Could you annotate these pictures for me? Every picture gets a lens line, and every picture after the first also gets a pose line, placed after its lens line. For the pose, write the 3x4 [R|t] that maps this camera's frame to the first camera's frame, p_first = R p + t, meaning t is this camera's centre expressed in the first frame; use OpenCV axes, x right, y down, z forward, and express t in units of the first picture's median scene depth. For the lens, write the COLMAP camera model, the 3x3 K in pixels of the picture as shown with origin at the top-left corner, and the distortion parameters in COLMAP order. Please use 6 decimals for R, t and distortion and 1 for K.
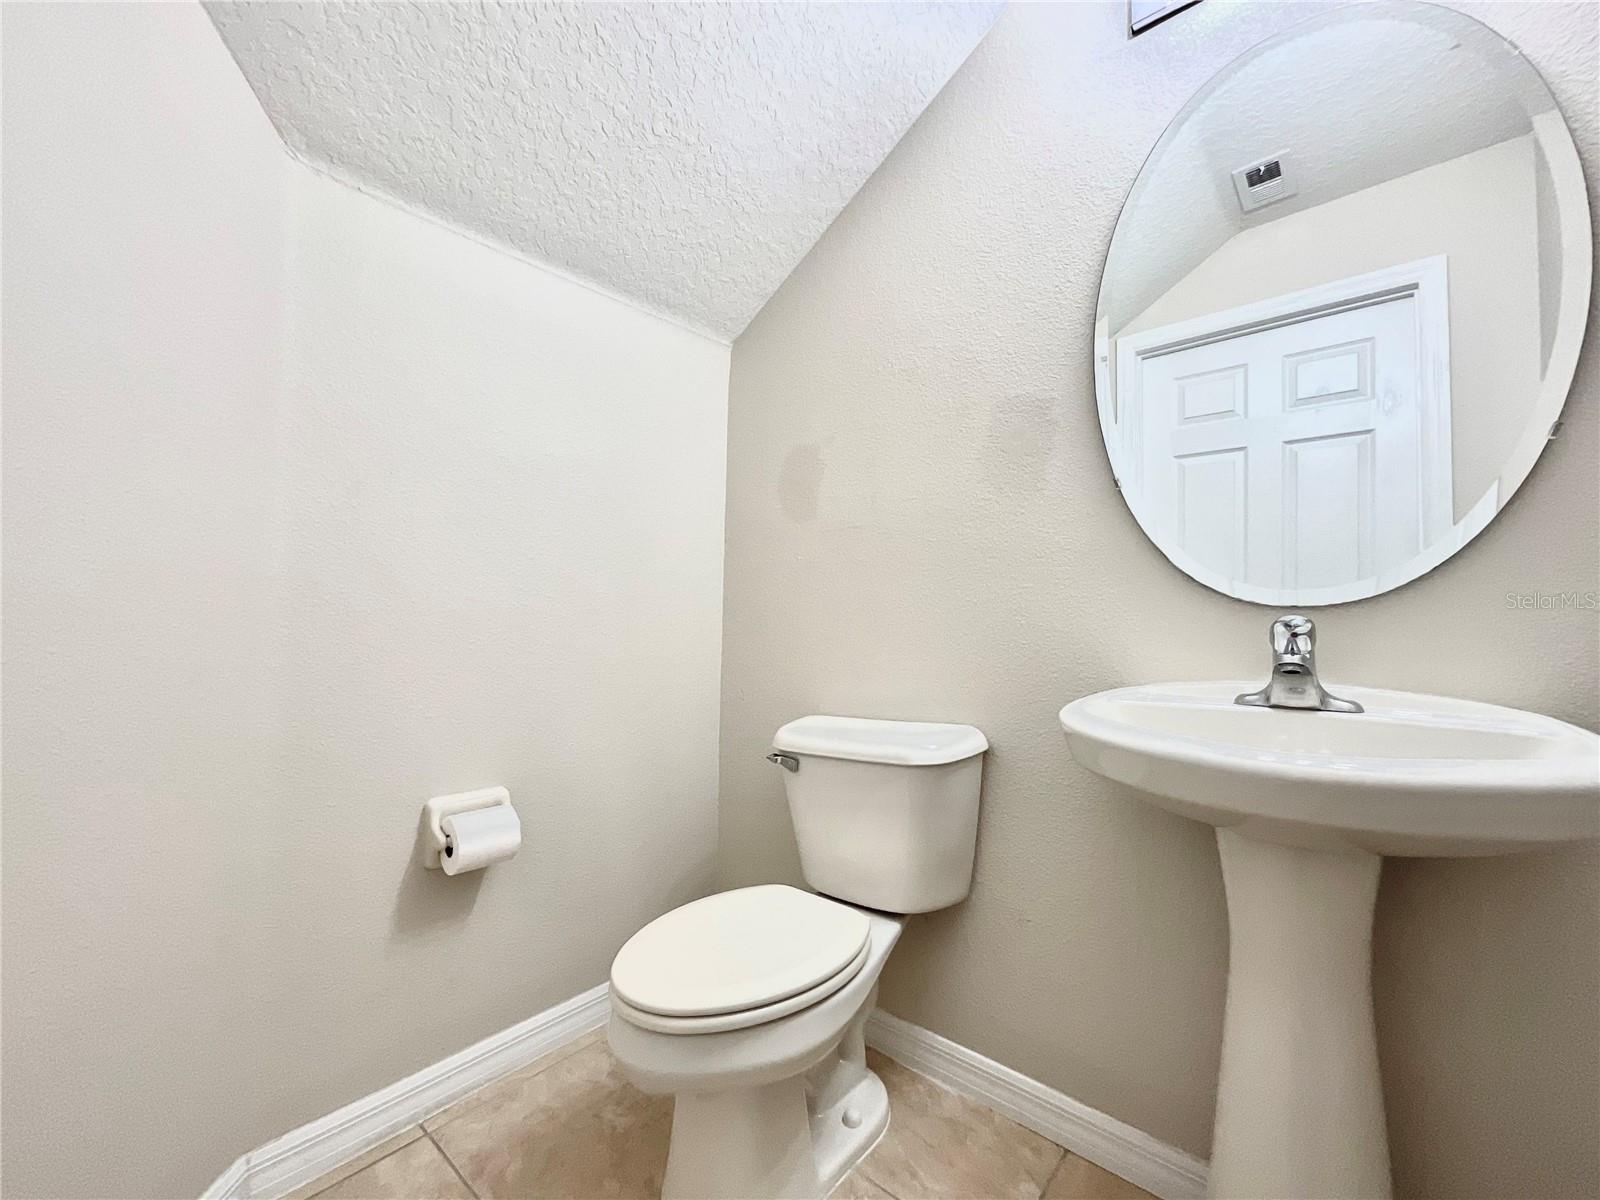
lens RADIAL K [[644.2, 0, 800.0], [0, 644.2, 600.0], [0, 0, 1]] dist [0.000012, 0.000041]
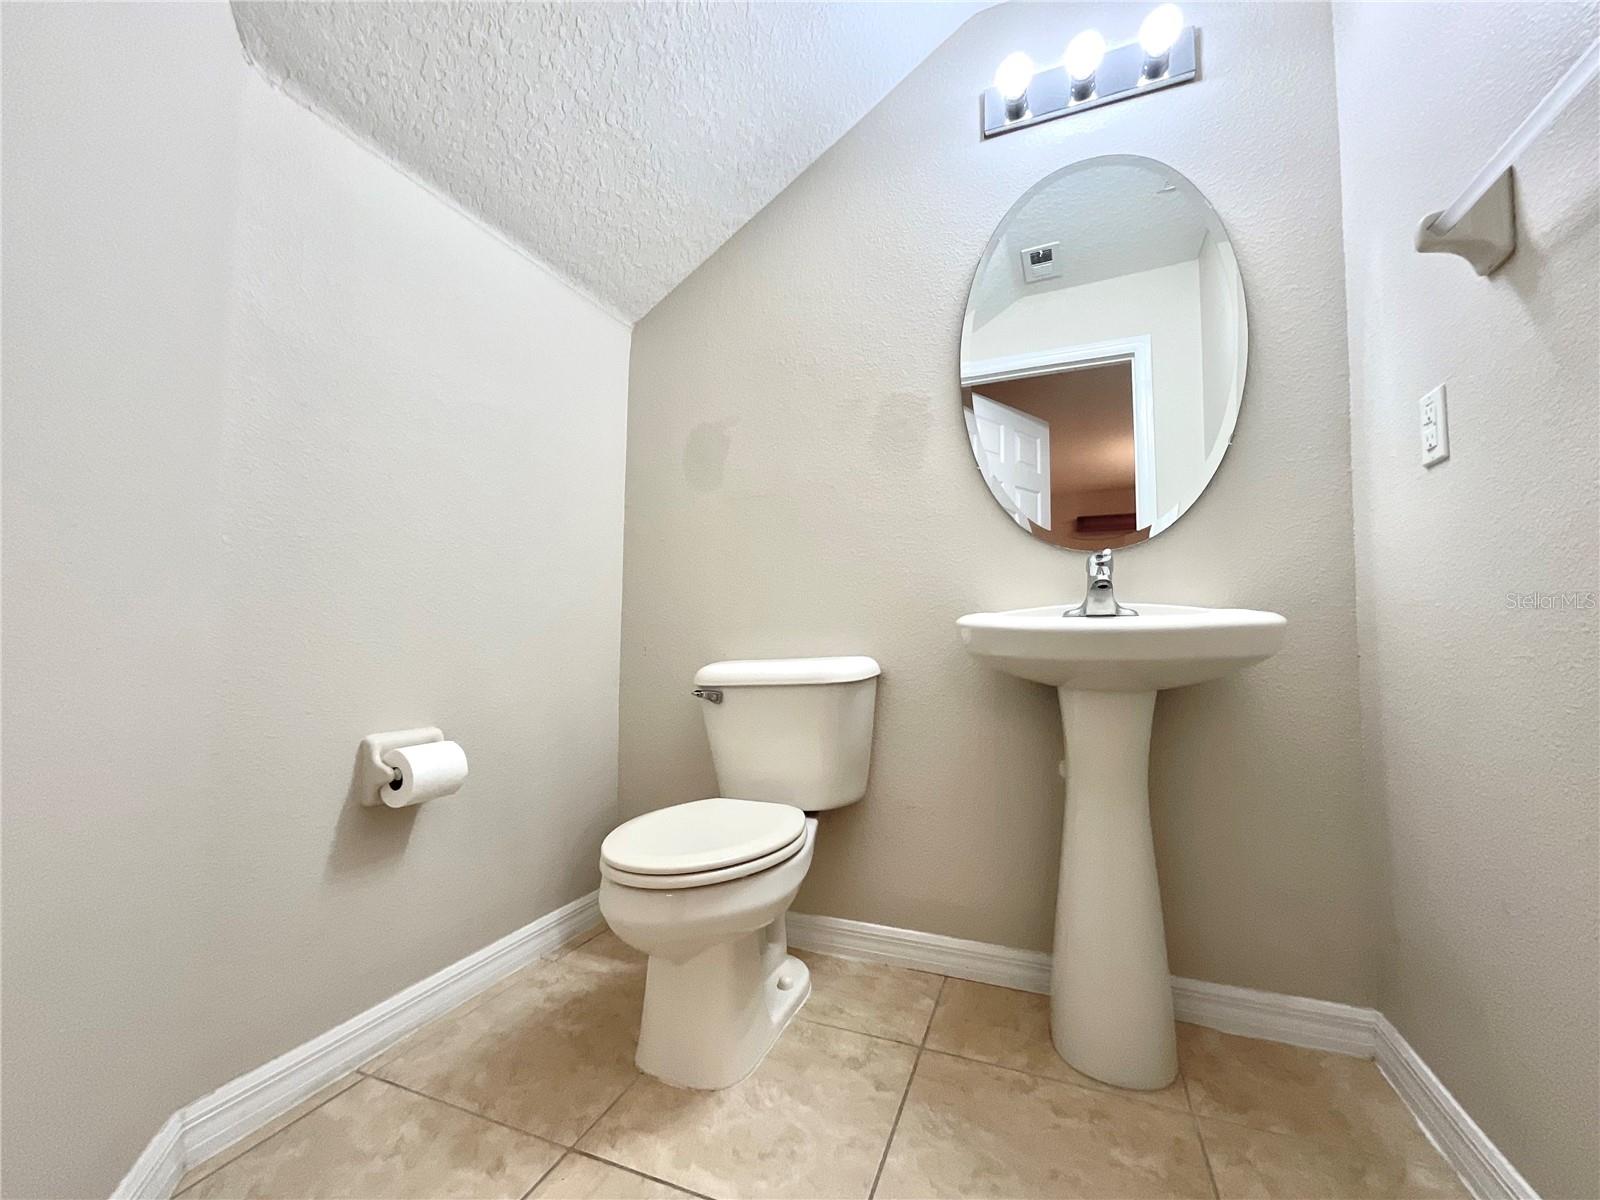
lens RADIAL K [[638.8, 0, 800.0], [0, 638.8, 600.0], [0, 0, 1]] dist [-0.001153, -0.002571]
pose [[0.950331, 0.007895, 0.311140, -0.253353], [-0.000651, 0.999726, -0.023378, 0.125622], [-0.311239, 0.022014, 0.950077, -0.129430]]
